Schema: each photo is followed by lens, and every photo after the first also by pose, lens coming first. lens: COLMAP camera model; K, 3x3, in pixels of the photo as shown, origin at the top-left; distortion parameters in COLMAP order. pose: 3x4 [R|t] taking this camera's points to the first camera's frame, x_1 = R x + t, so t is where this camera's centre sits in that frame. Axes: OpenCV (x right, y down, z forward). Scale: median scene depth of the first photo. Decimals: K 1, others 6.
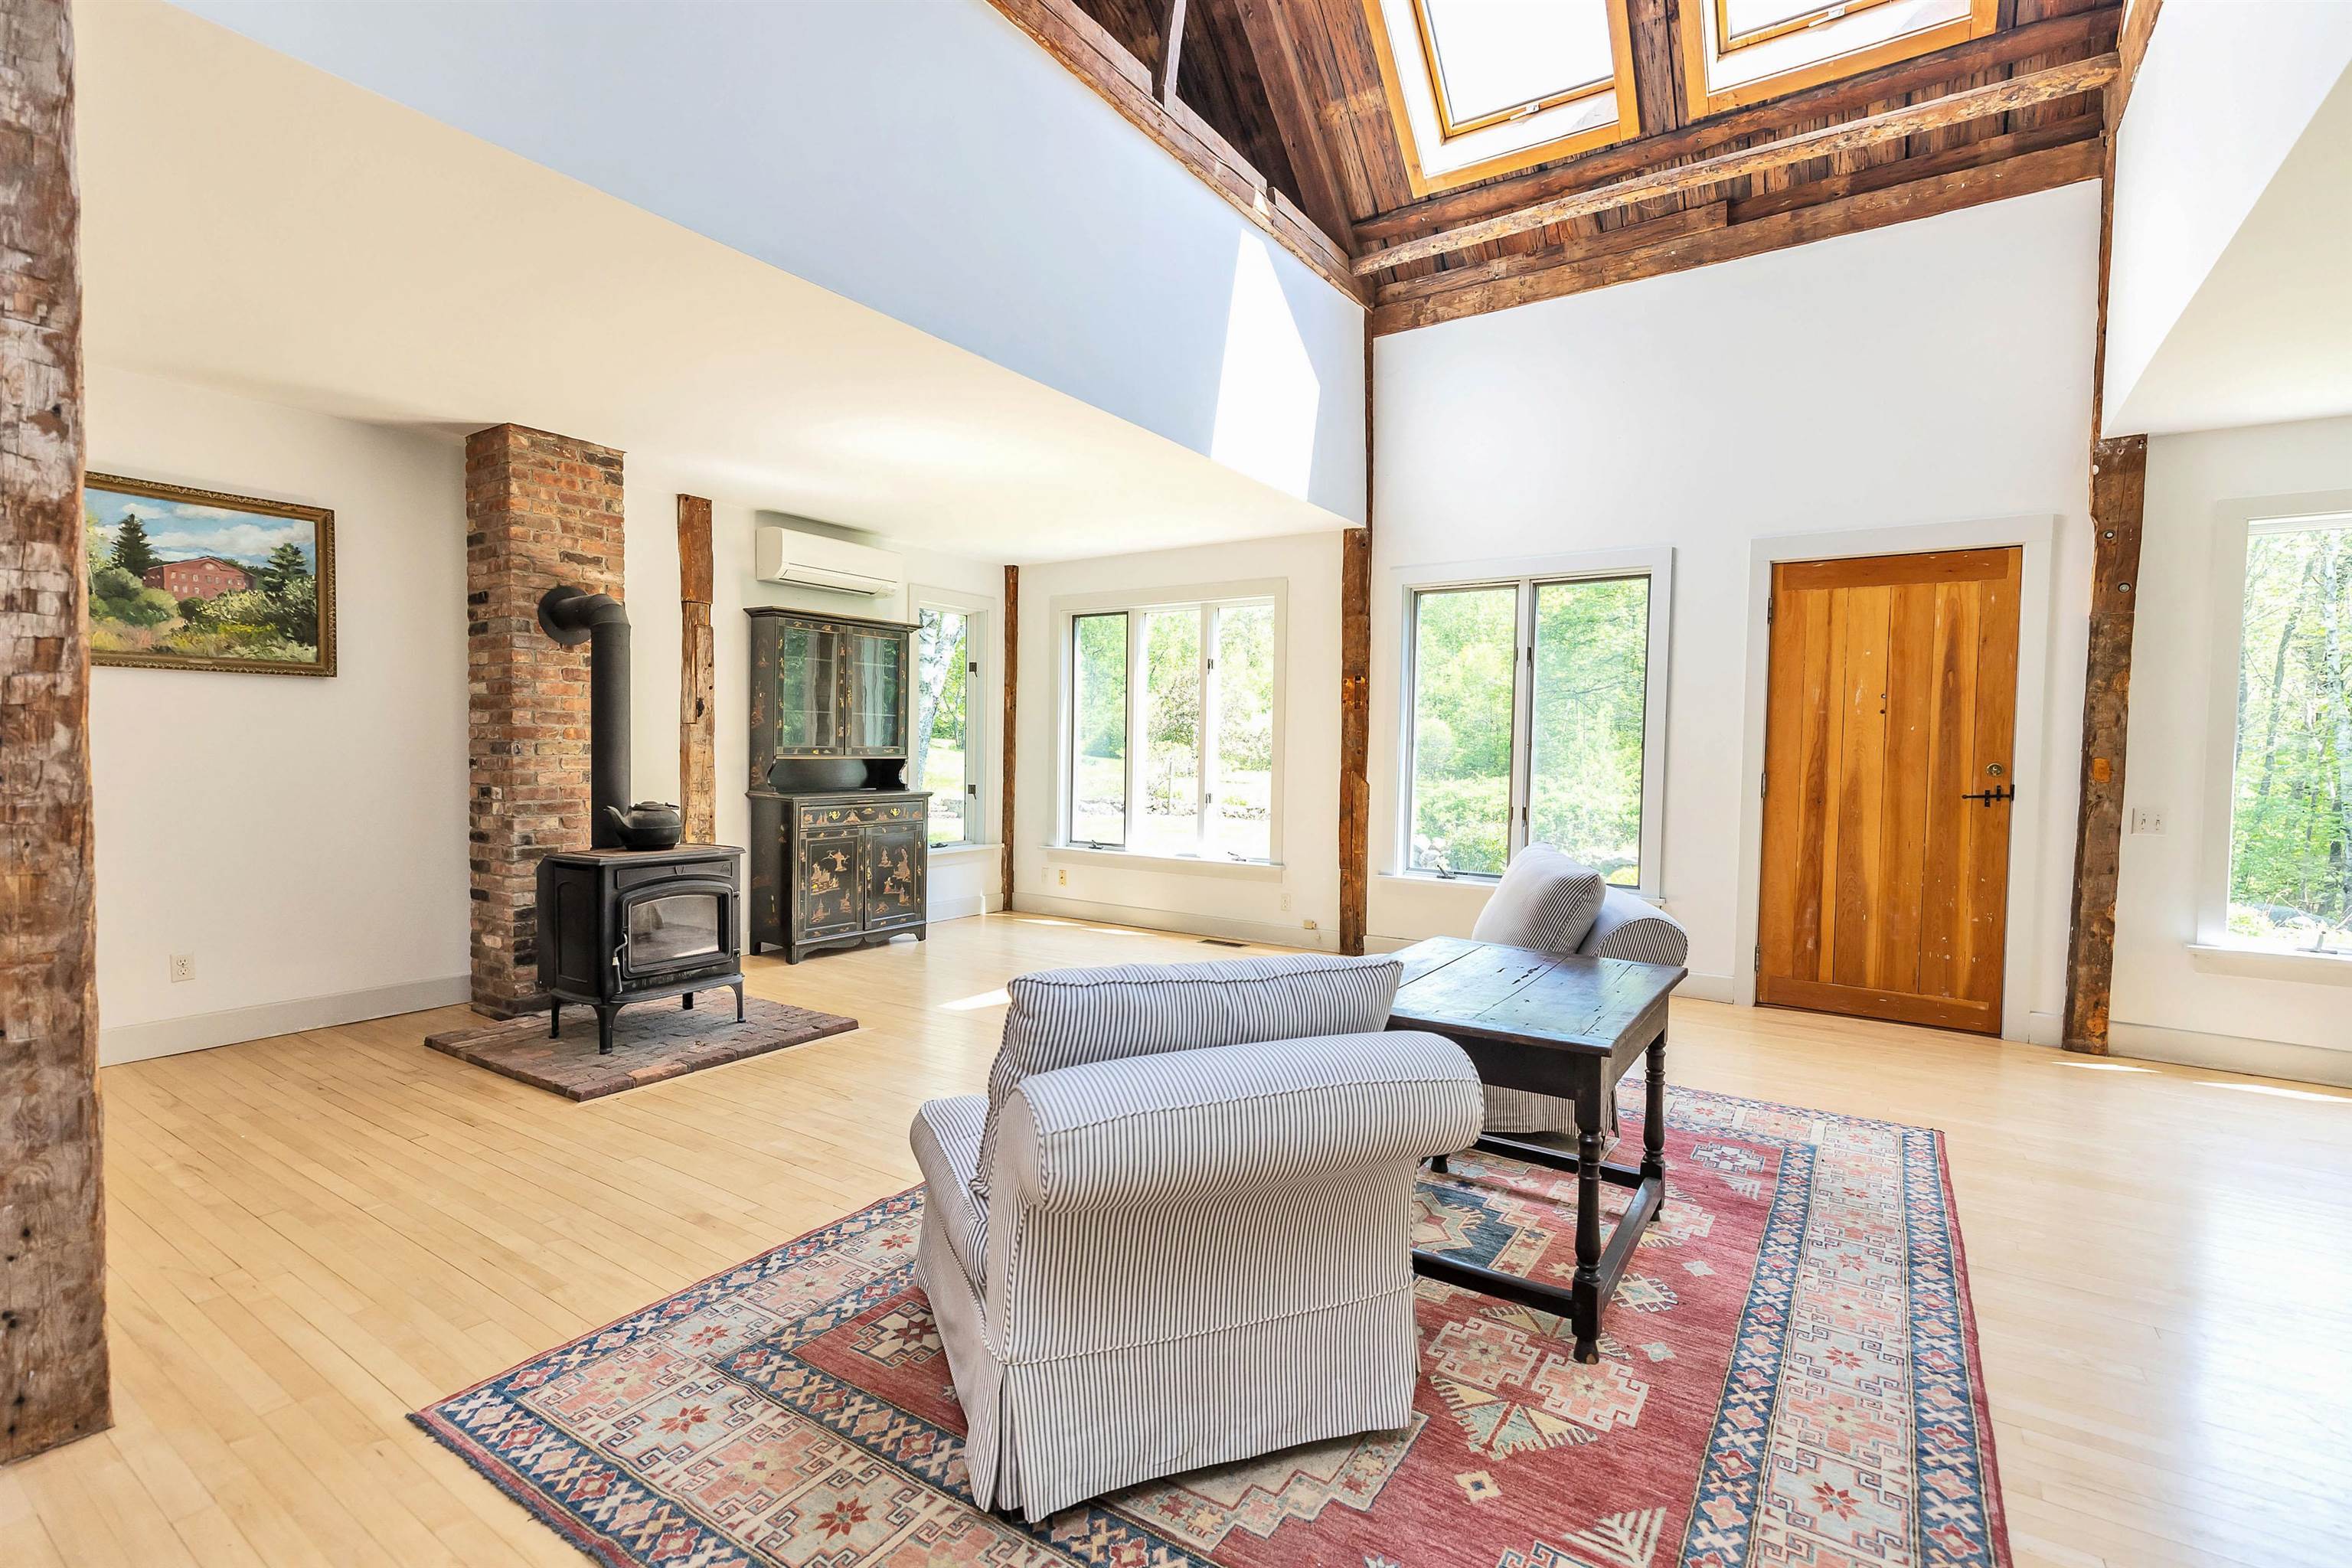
lens RADIAL K [[1069.7, 0, 1184.8], [0, 1069.7, 788.5], [0, 0, 1]] dist [0.009042, -0.000988]
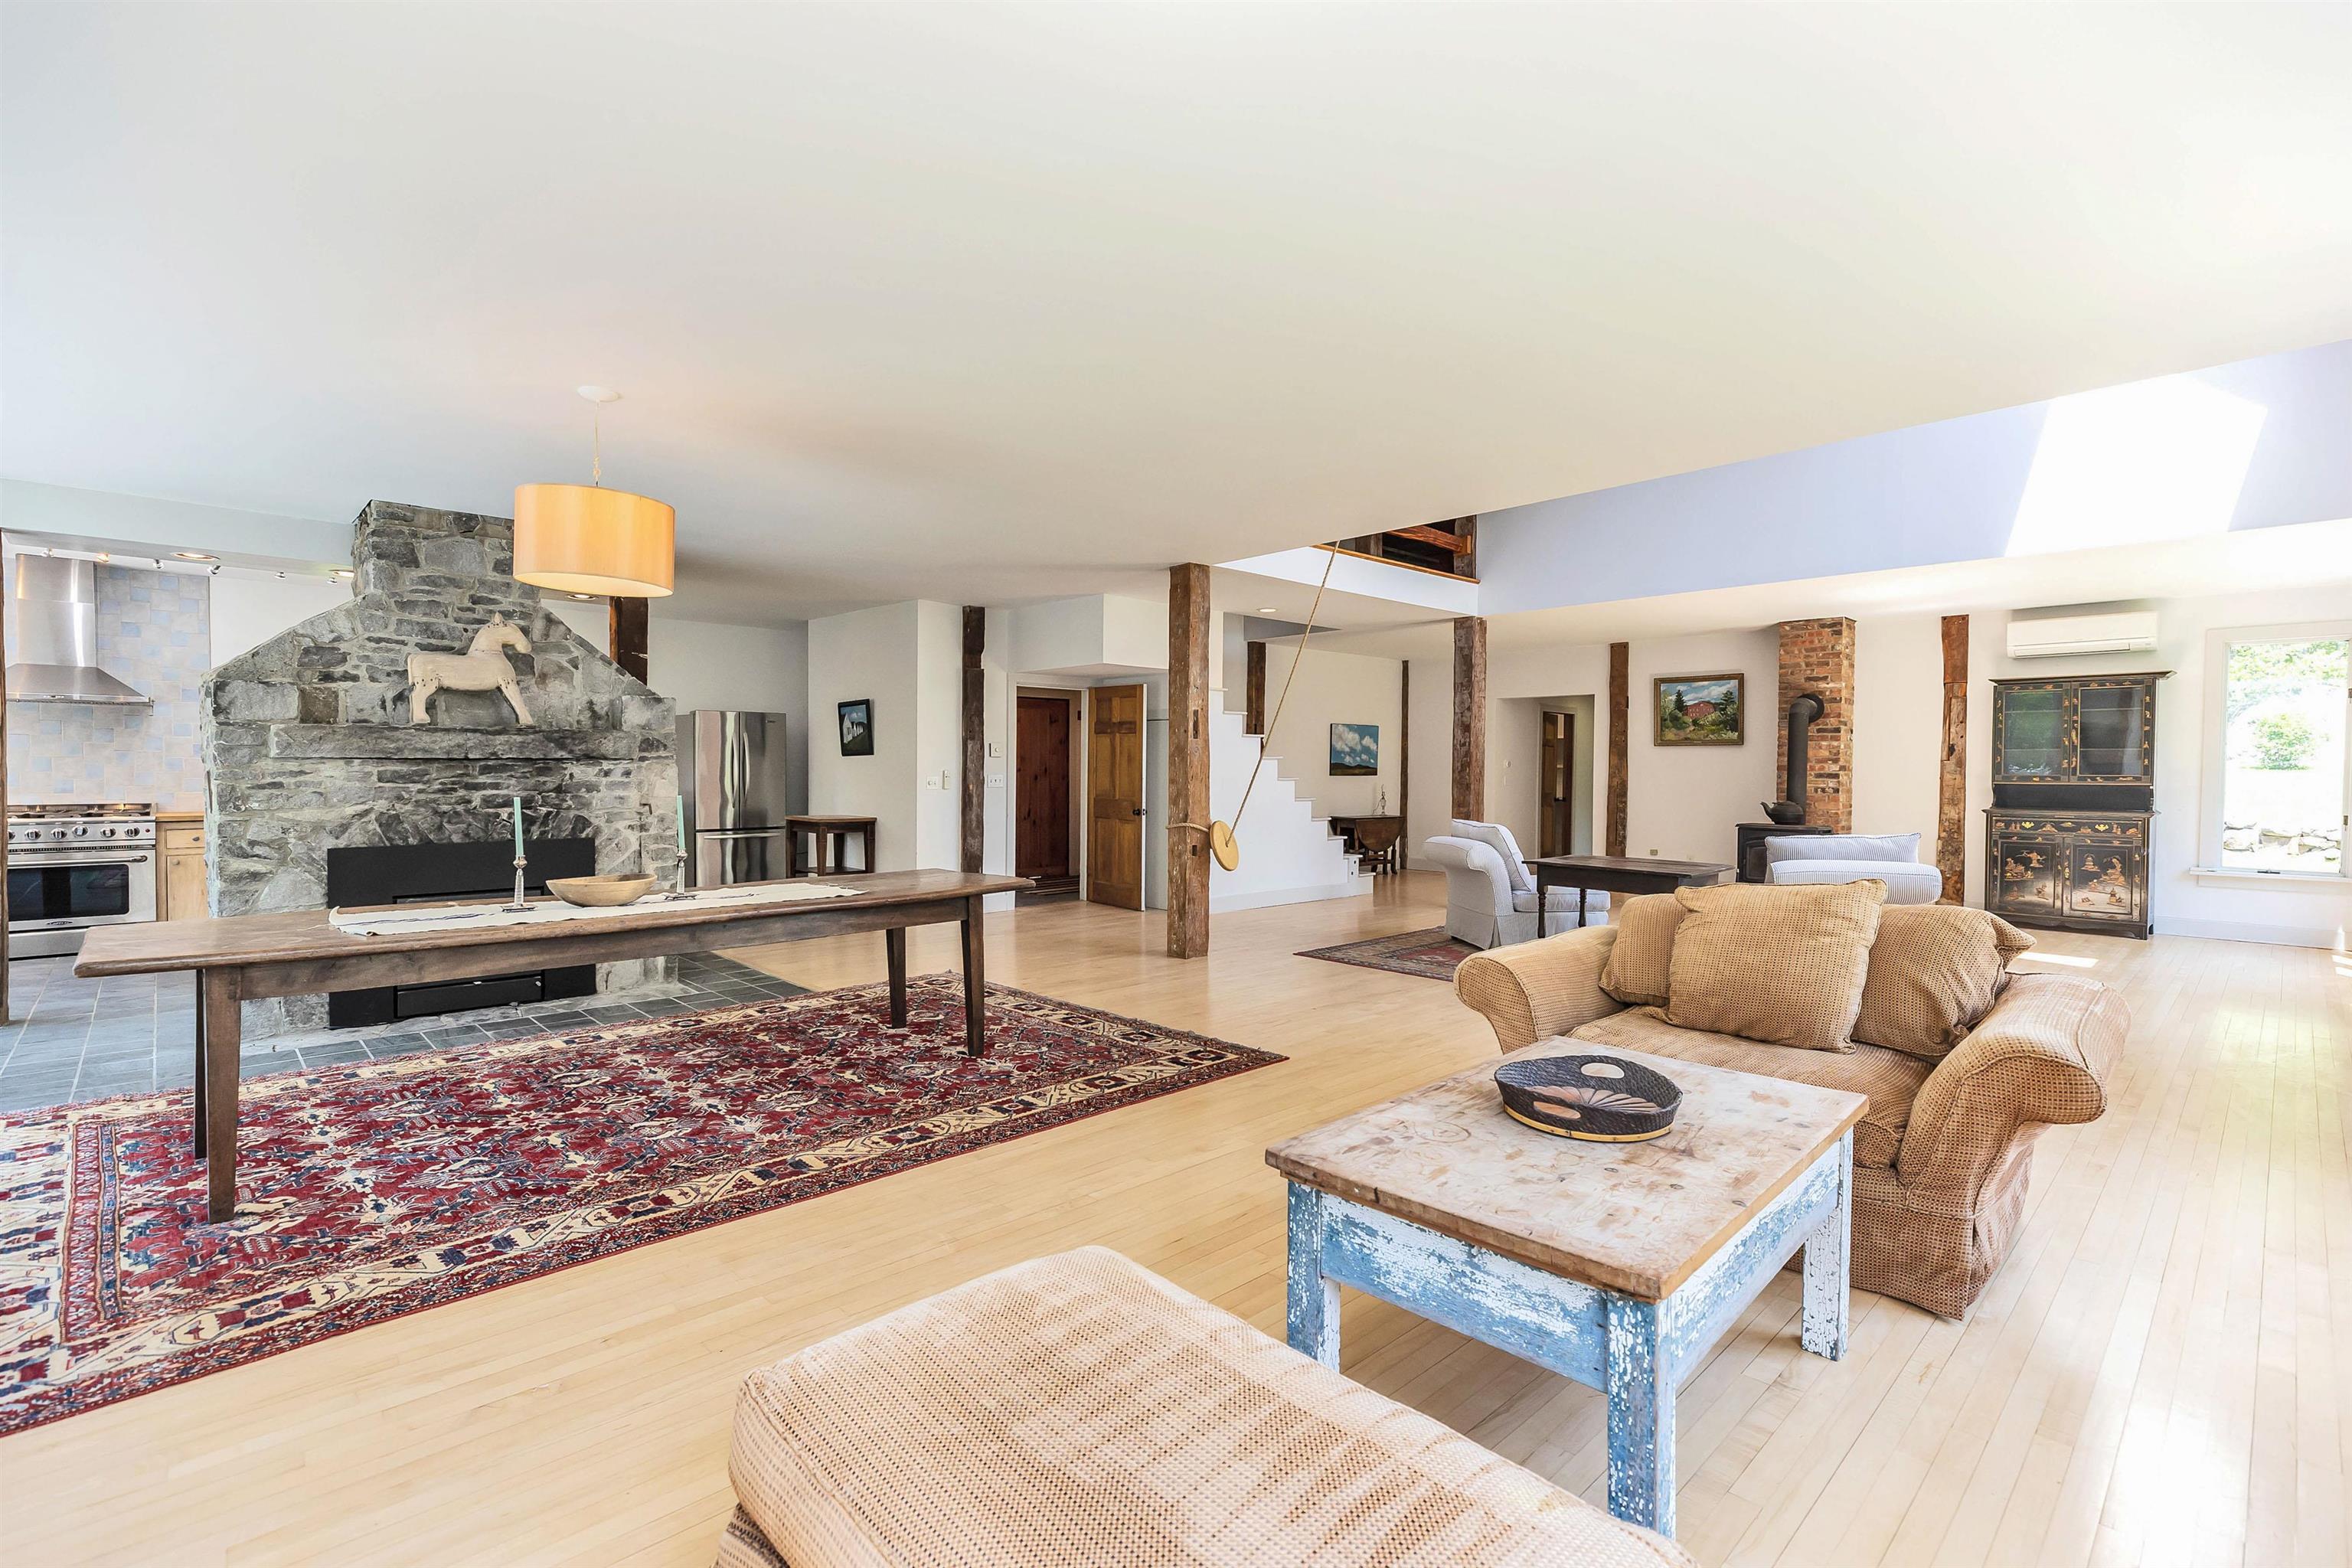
lens RADIAL K [[1069.7, 0, 1197.1], [0, 1069.7, 782.5], [0, 0, 1]] dist [0.009042, -0.000988]
pose [[-0.195847, -0.003371, -0.980629, 1.626947], [-0.049002, 0.998778, 0.006353, 0.018626], [0.979409, 0.049297, -0.195773, 0.297877]]
